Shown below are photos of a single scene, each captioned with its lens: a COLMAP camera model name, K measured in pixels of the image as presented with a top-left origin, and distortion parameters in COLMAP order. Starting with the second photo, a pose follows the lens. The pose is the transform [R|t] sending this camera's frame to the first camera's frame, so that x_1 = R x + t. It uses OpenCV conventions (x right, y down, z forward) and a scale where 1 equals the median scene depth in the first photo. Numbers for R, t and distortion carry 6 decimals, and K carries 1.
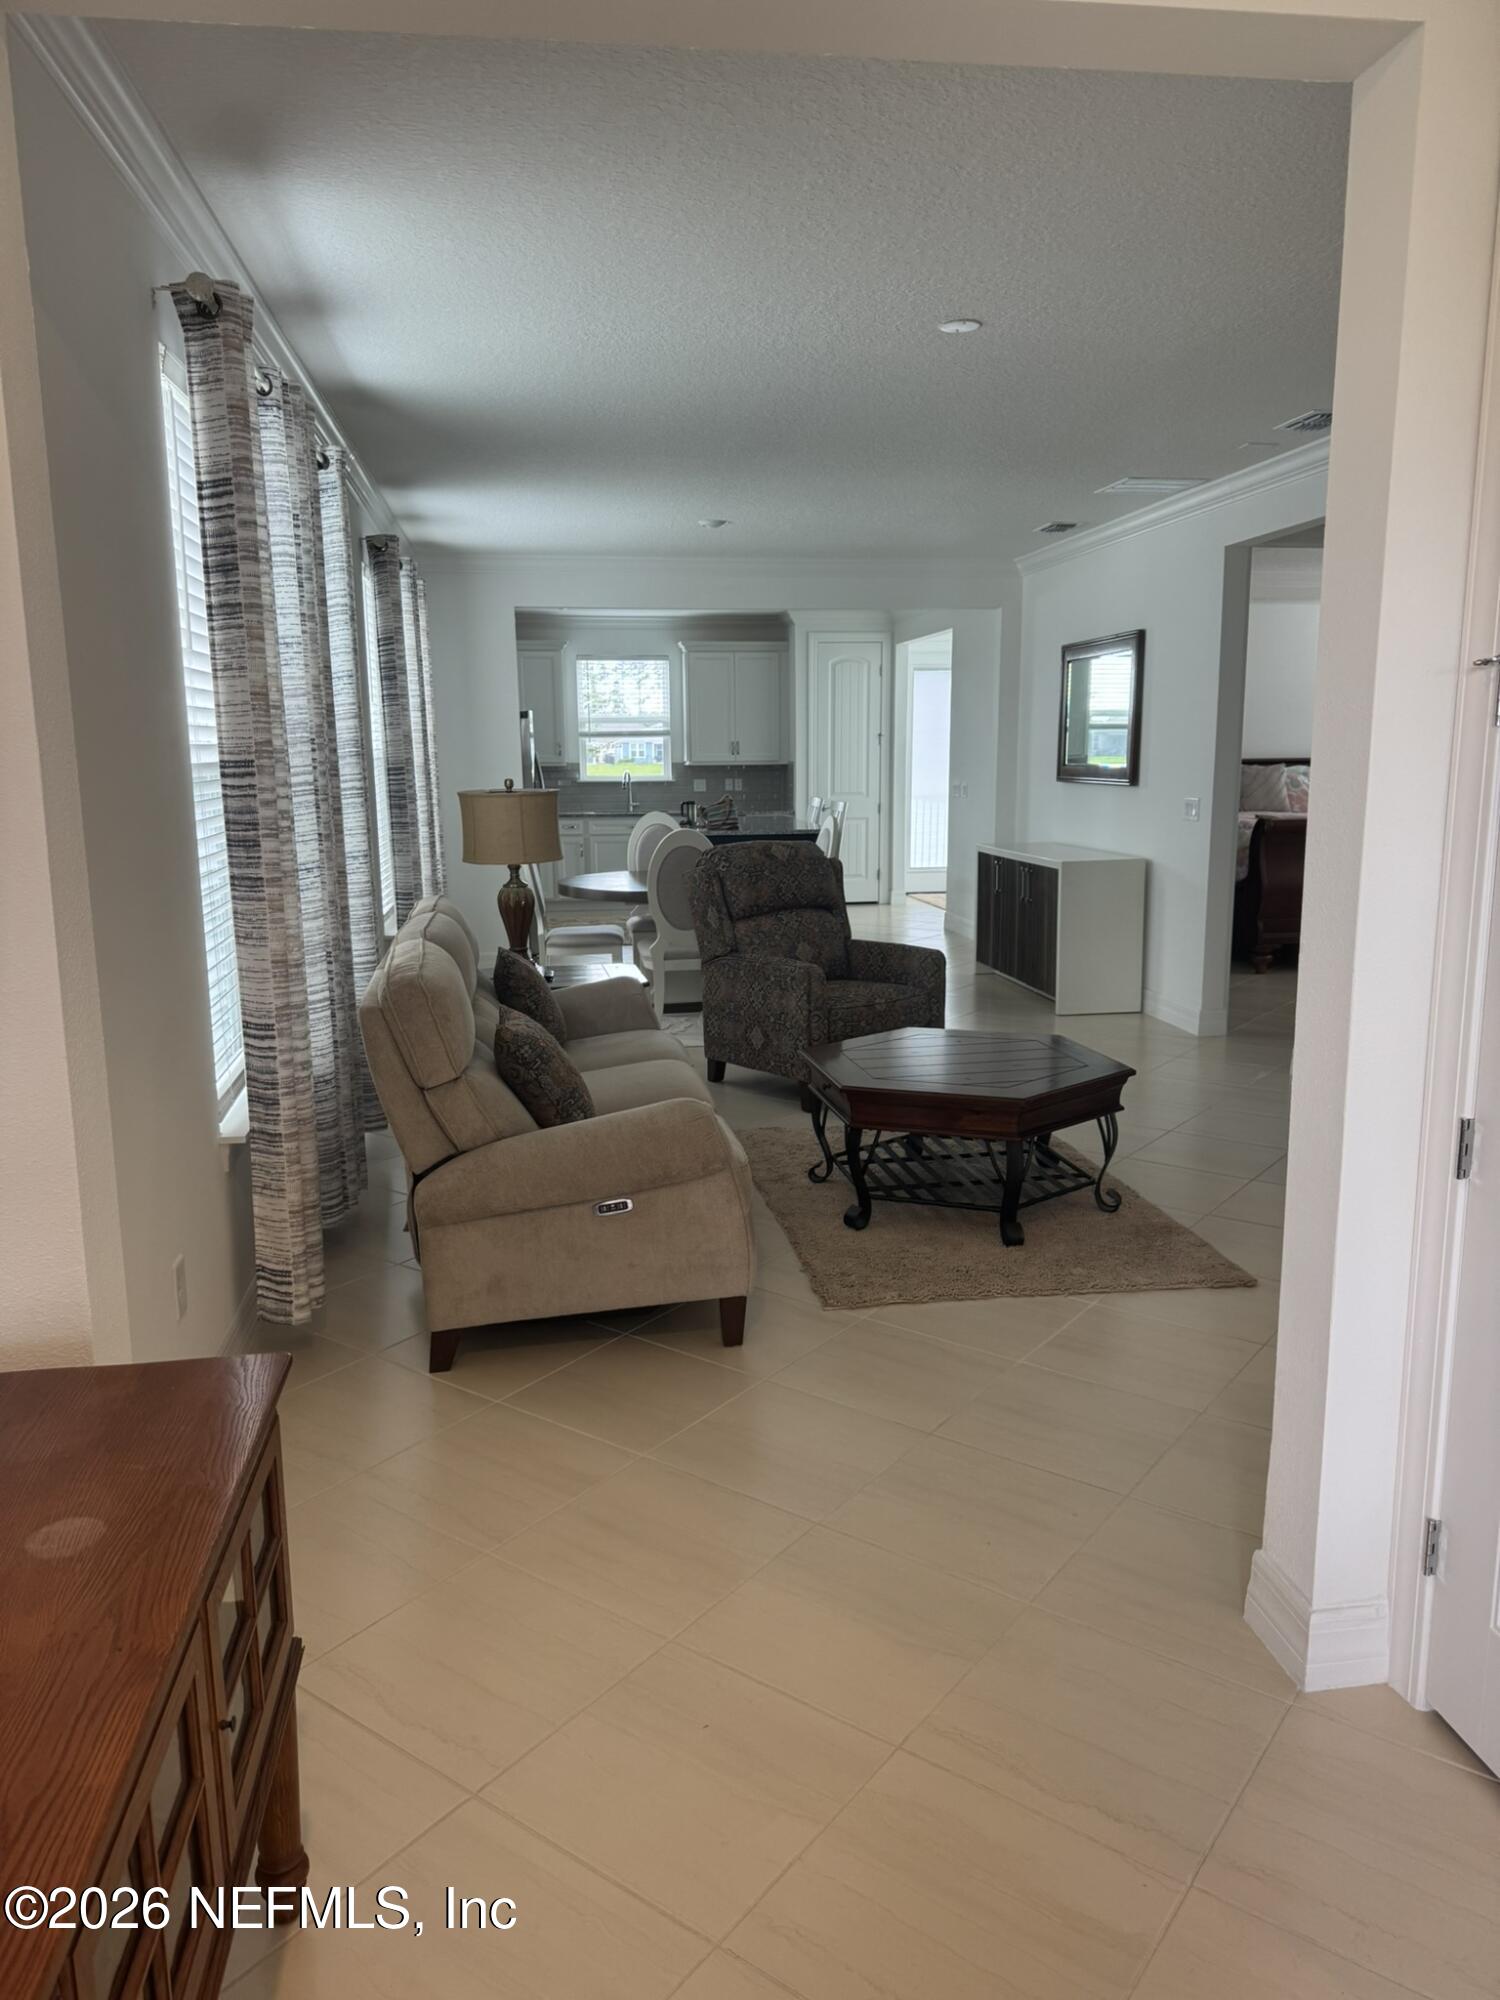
lens RADIAL K [[1411.0, 0, 737.2], [0, 1411.0, 1020.1], [0, 0, 1]] dist [0.060219, -0.076780]
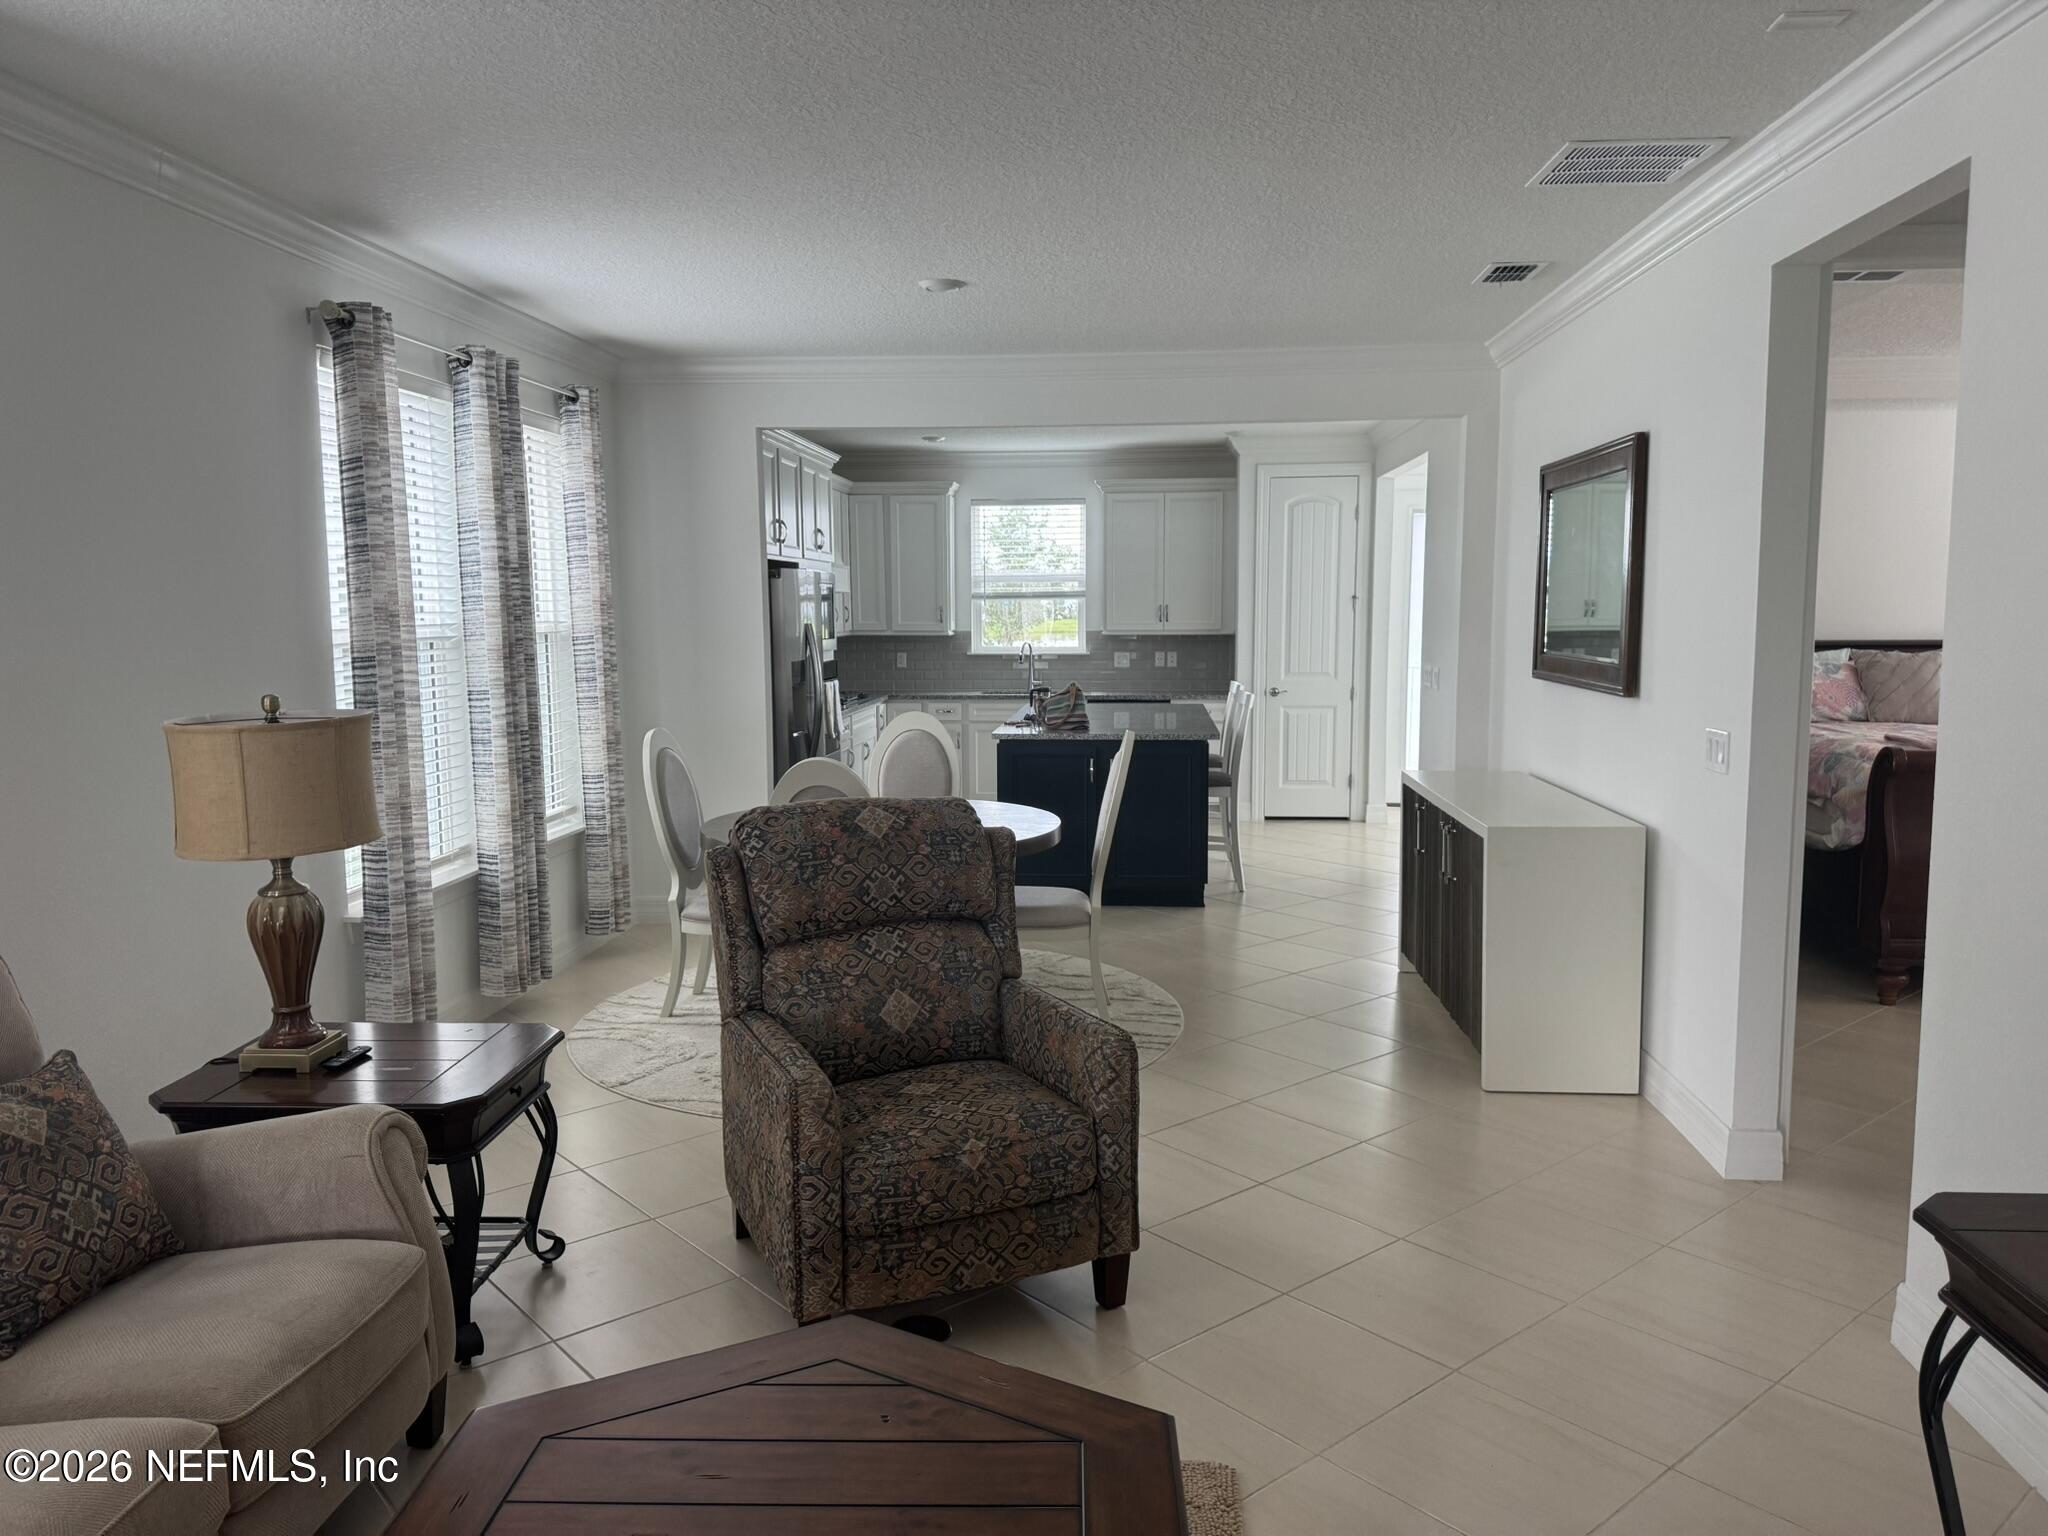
lens RADIAL K [[1444.9, 0, 1027.3], [0, 1444.9, 762.9], [0, 0, 1]] dist [0.060219, -0.076780]
pose [[0.975695, 0.028333, -0.217292, 0.119279], [-0.045351, 0.996246, -0.073734, -0.058306], [0.214387, 0.081796, 0.973318, 0.260628]]
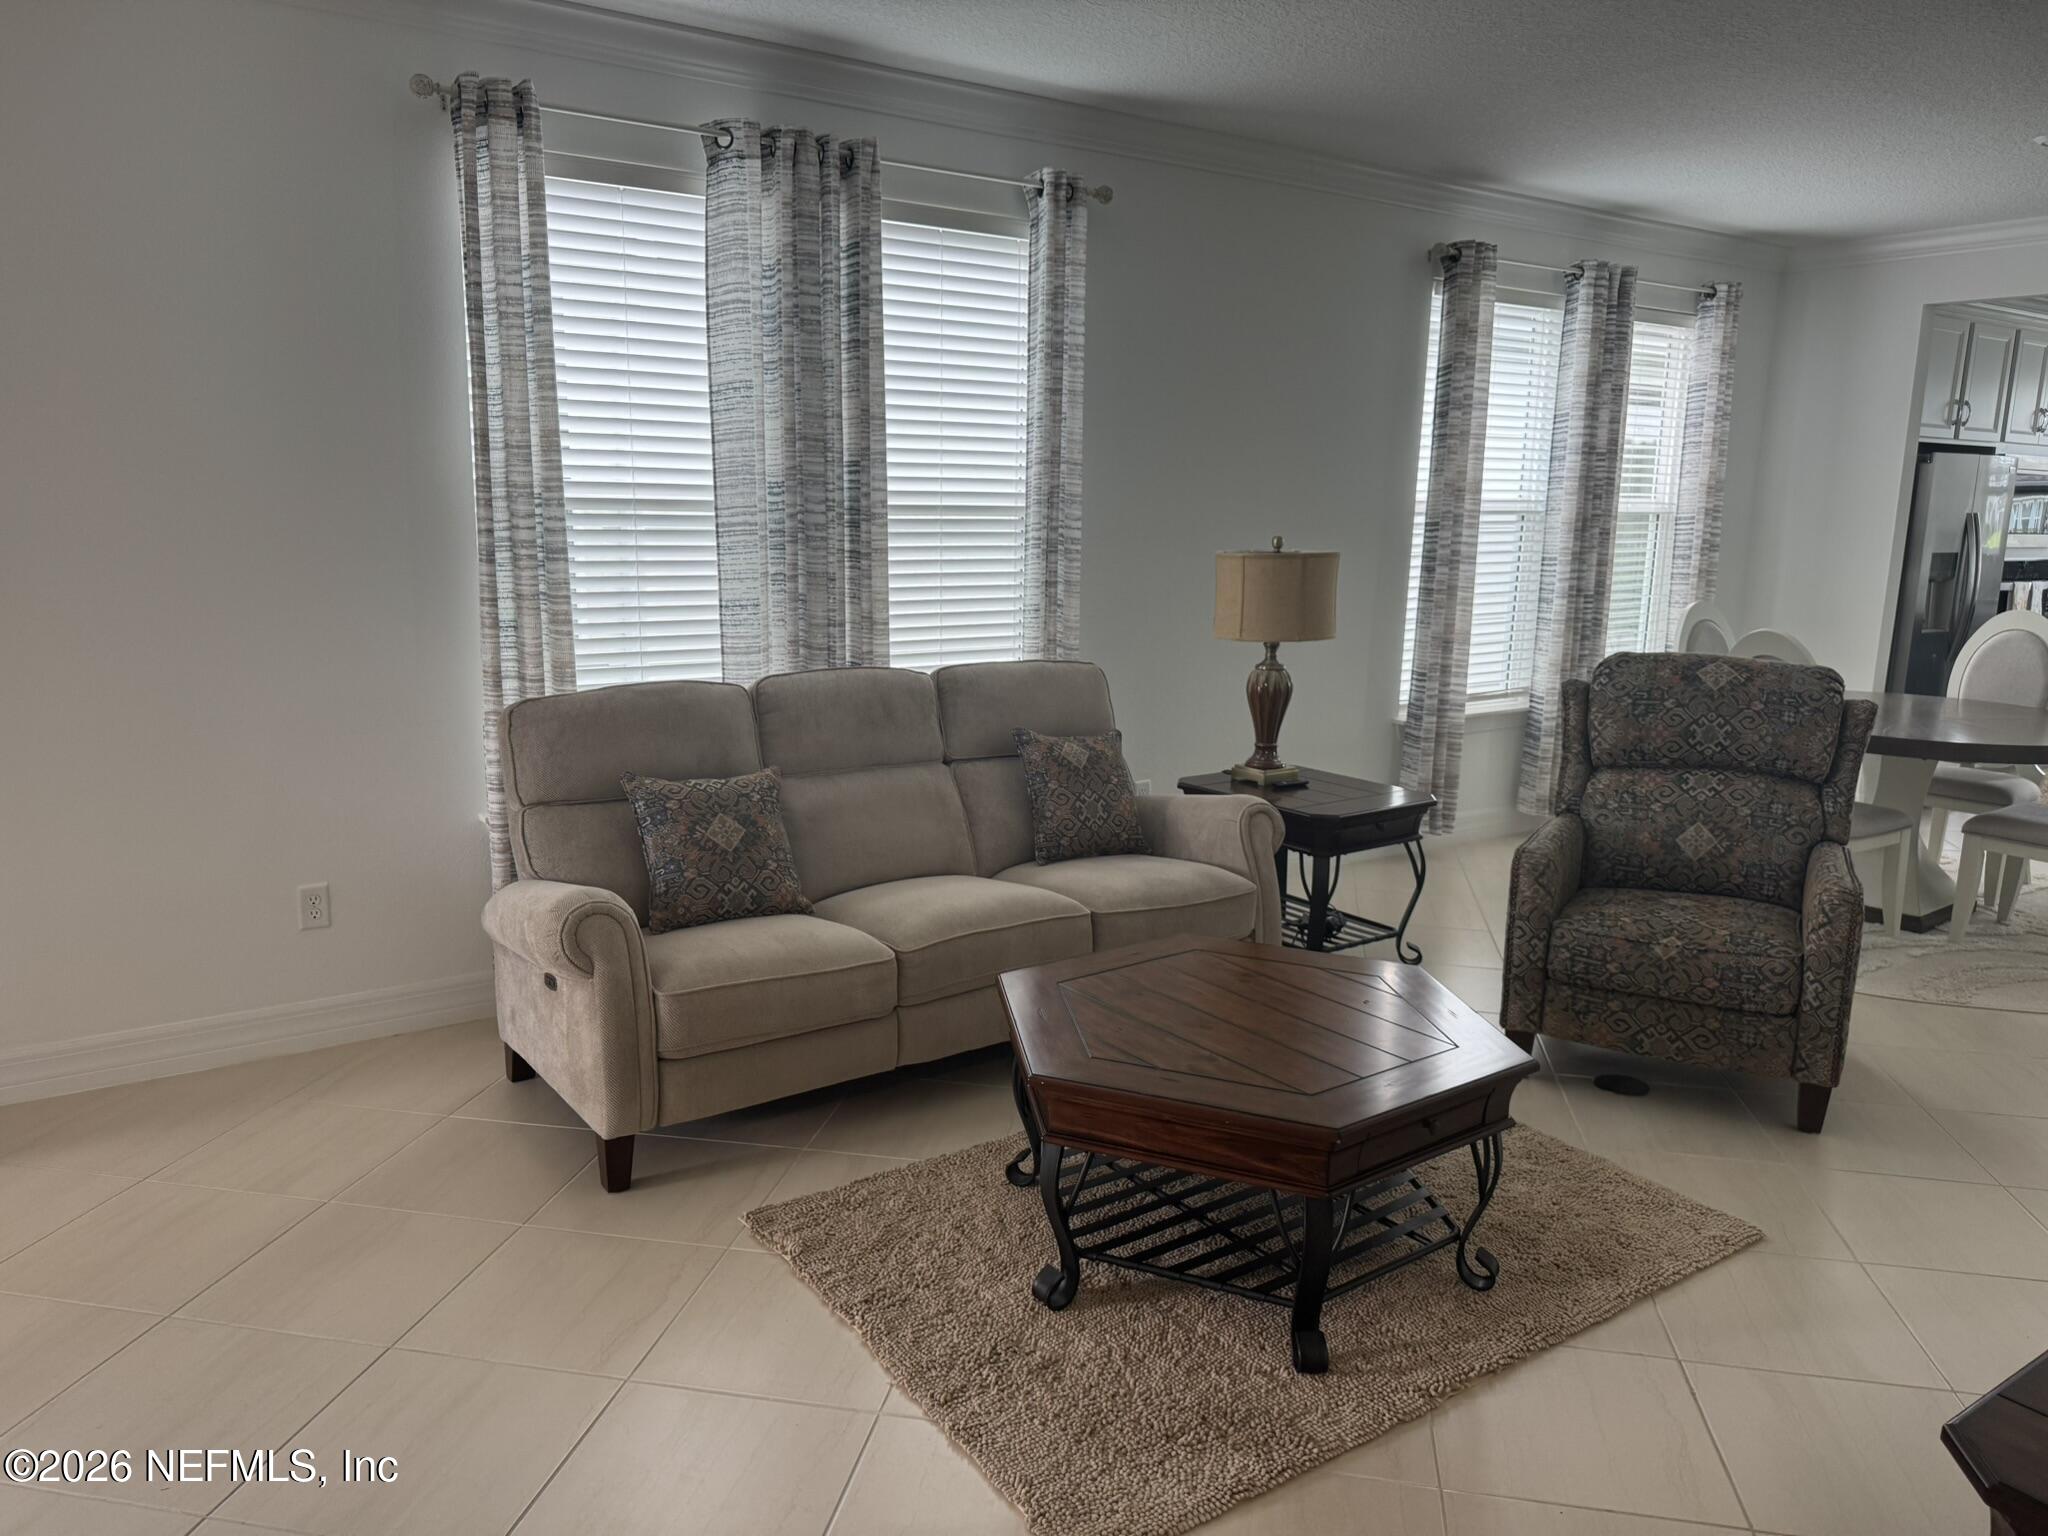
lens RADIAL K [[1444.9, 0, 1011.1], [0, 1444.9, 770.4], [0, 0, 1]] dist [0.060219, -0.076780]
pose [[0.435264, 0.189215, -0.880195, 0.265036], [-0.192622, 0.974599, 0.114255, -0.052217], [0.879455, 0.119814, 0.460655, 0.246764]]
